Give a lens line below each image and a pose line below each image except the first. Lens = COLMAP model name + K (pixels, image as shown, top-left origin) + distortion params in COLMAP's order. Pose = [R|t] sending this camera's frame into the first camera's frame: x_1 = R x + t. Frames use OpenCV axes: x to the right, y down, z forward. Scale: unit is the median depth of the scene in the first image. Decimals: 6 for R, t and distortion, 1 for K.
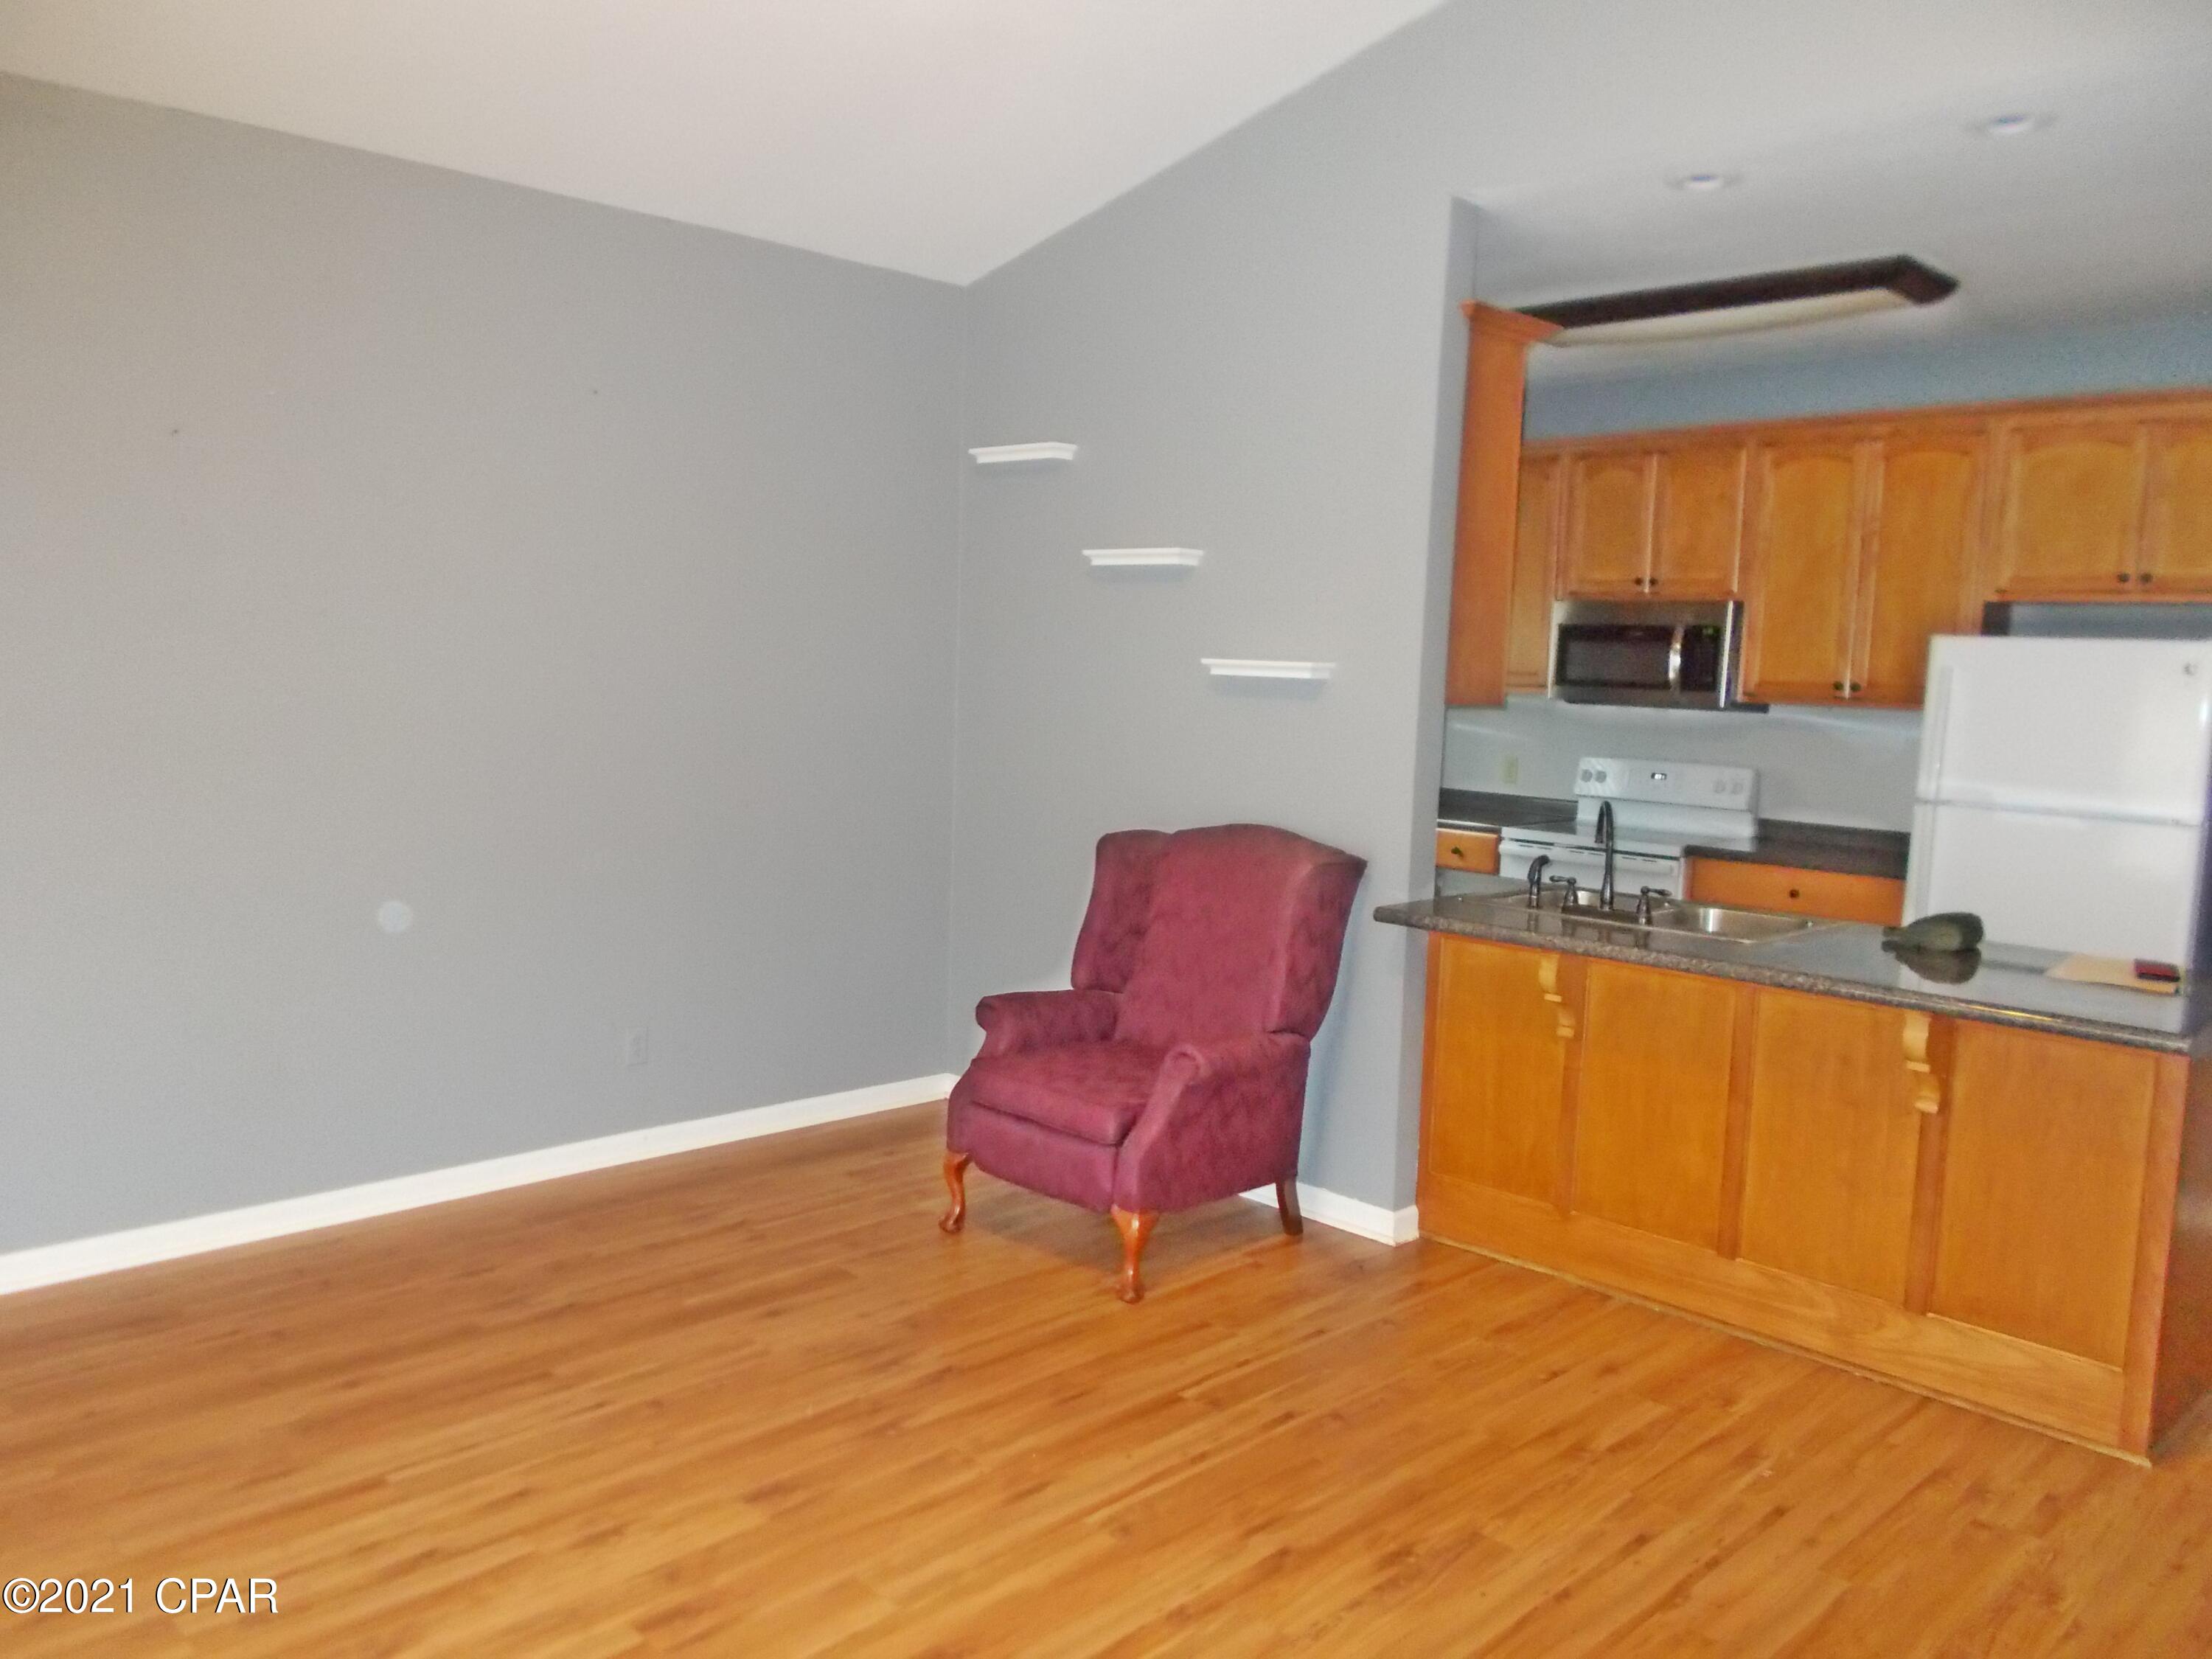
lens RADIAL K [[1669.0, 0, 1089.6], [0, 1669.0, 828.2], [0, 0, 1]] dist [0.034536, -0.034479]
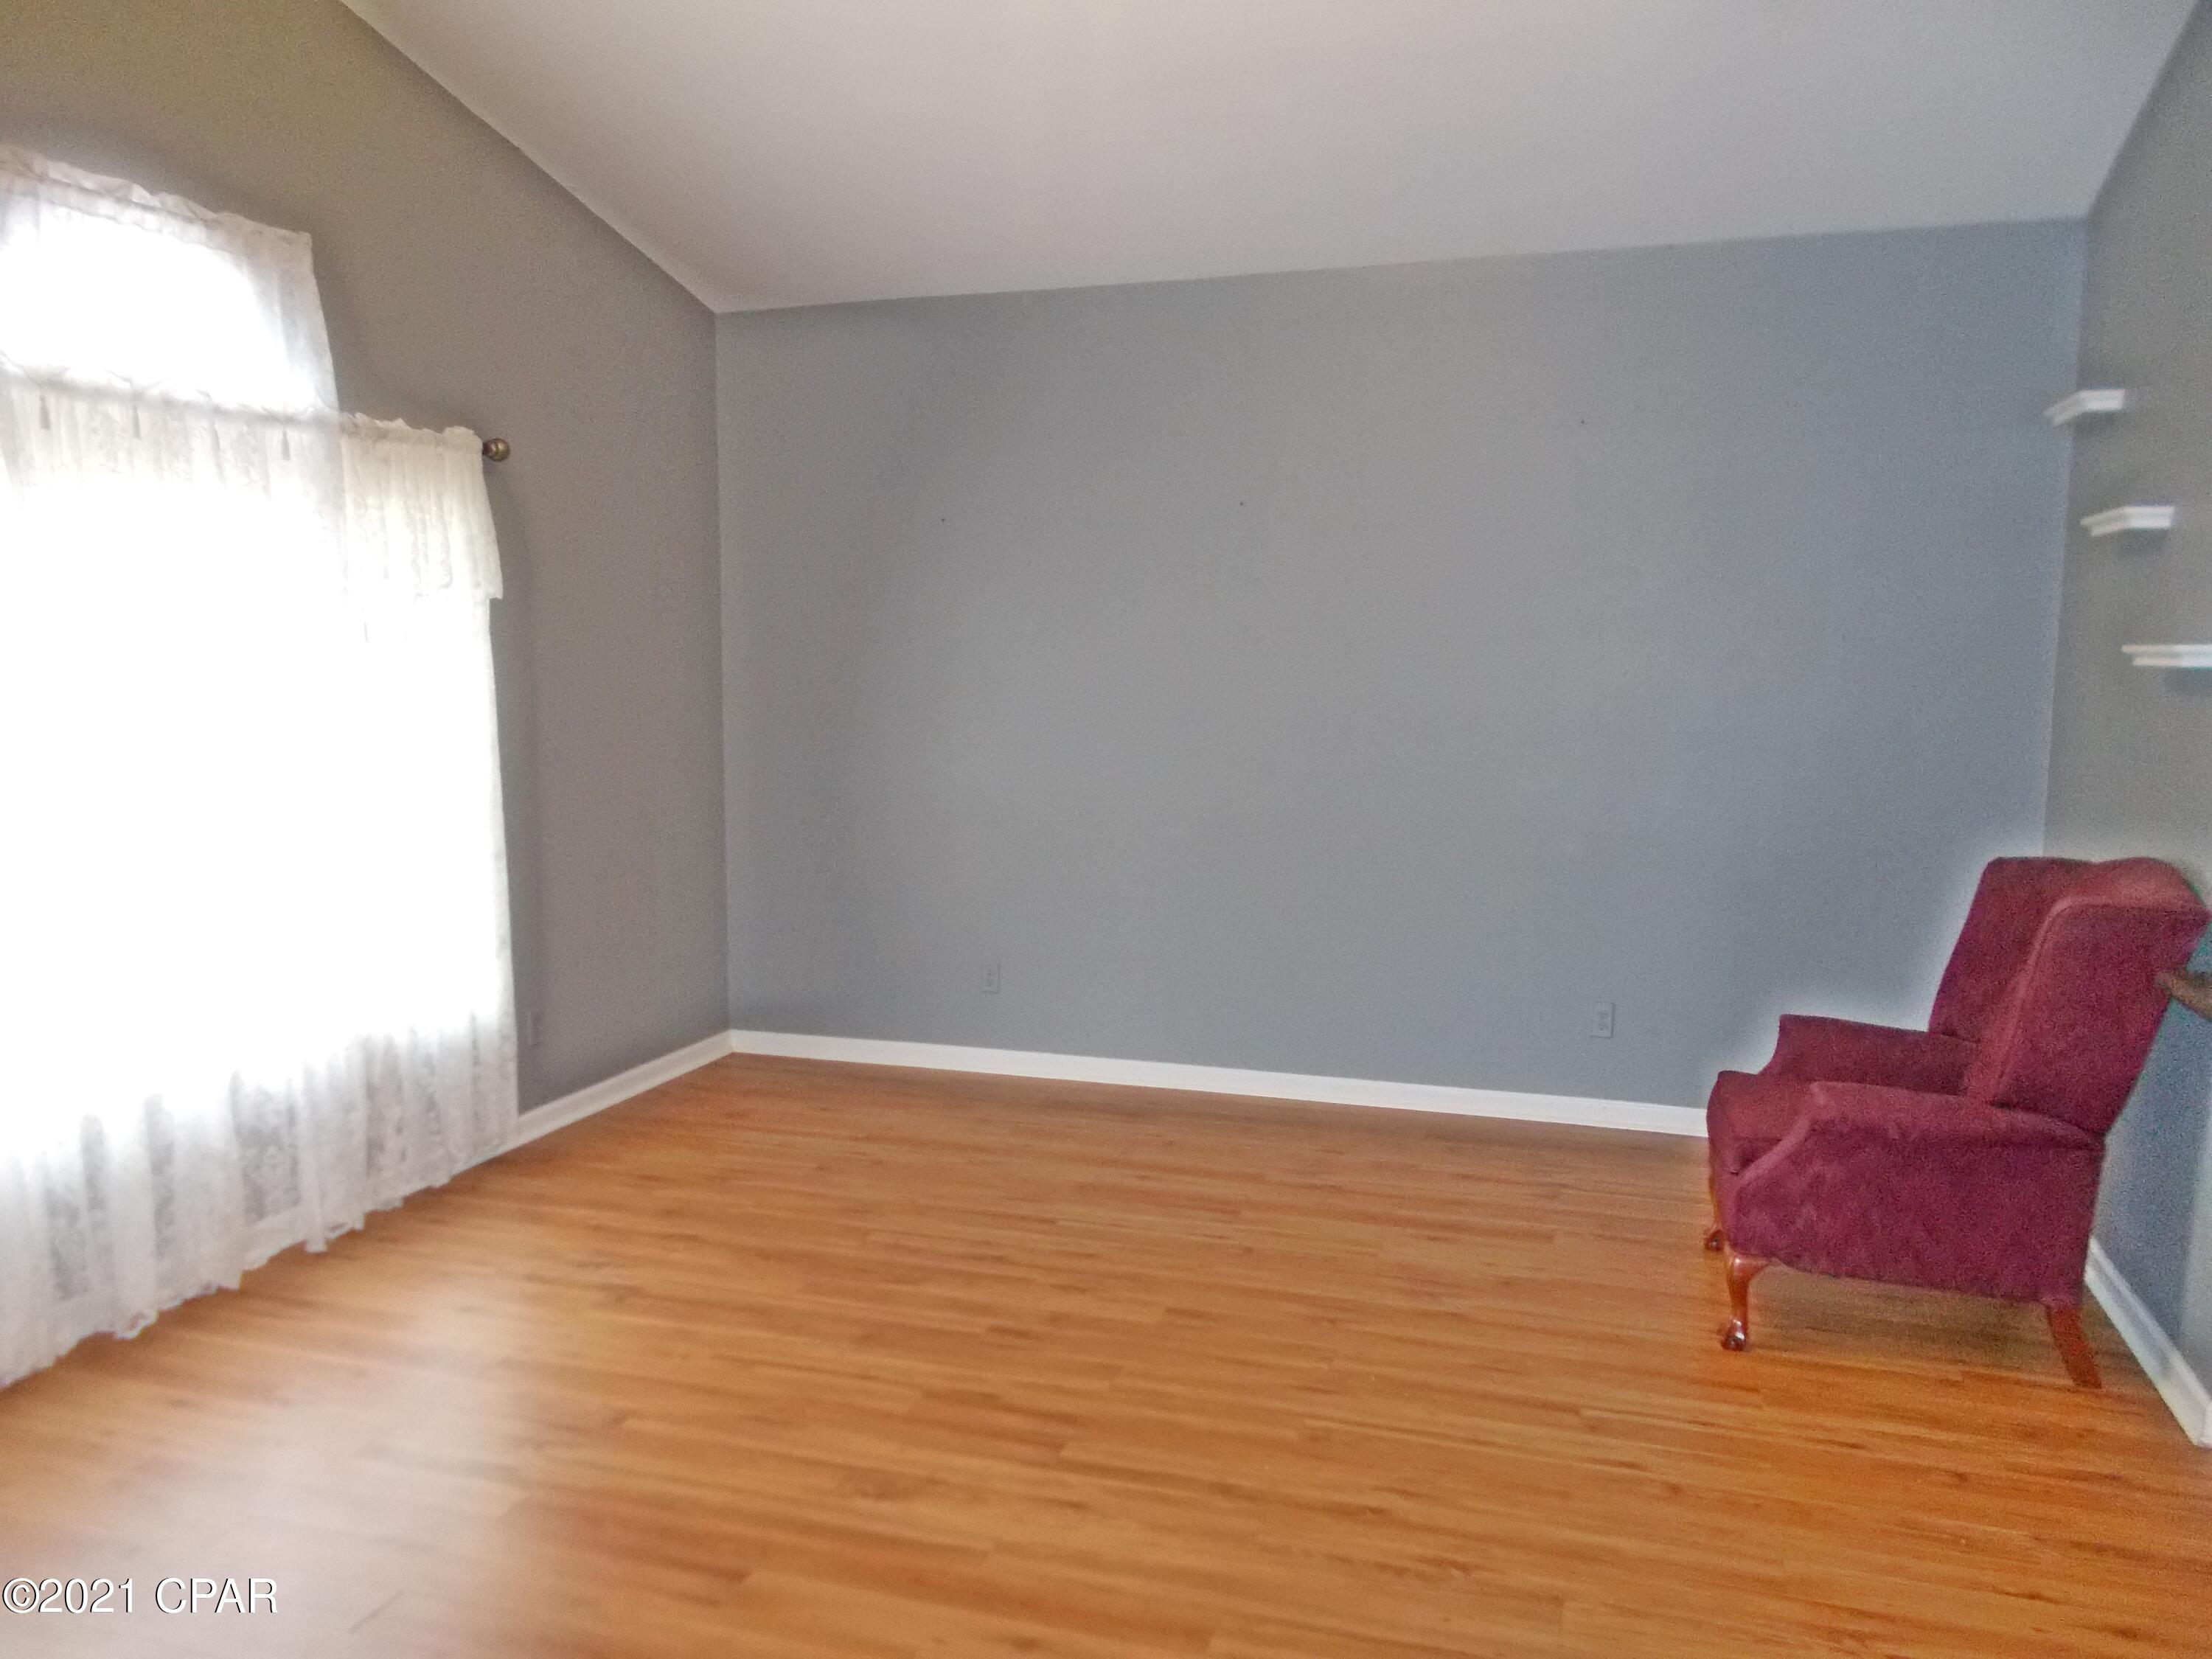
lens RADIAL K [[1669.0, 0, 1089.6], [0, 1669.0, 828.2], [0, 0, 1]] dist [0.034536, -0.034479]
pose [[0.464612, 0.064858, -0.883136, 0.752522], [-0.075787, 0.996567, 0.033318, -0.007063], [0.882265, 0.051450, 0.467933, 0.276506]]
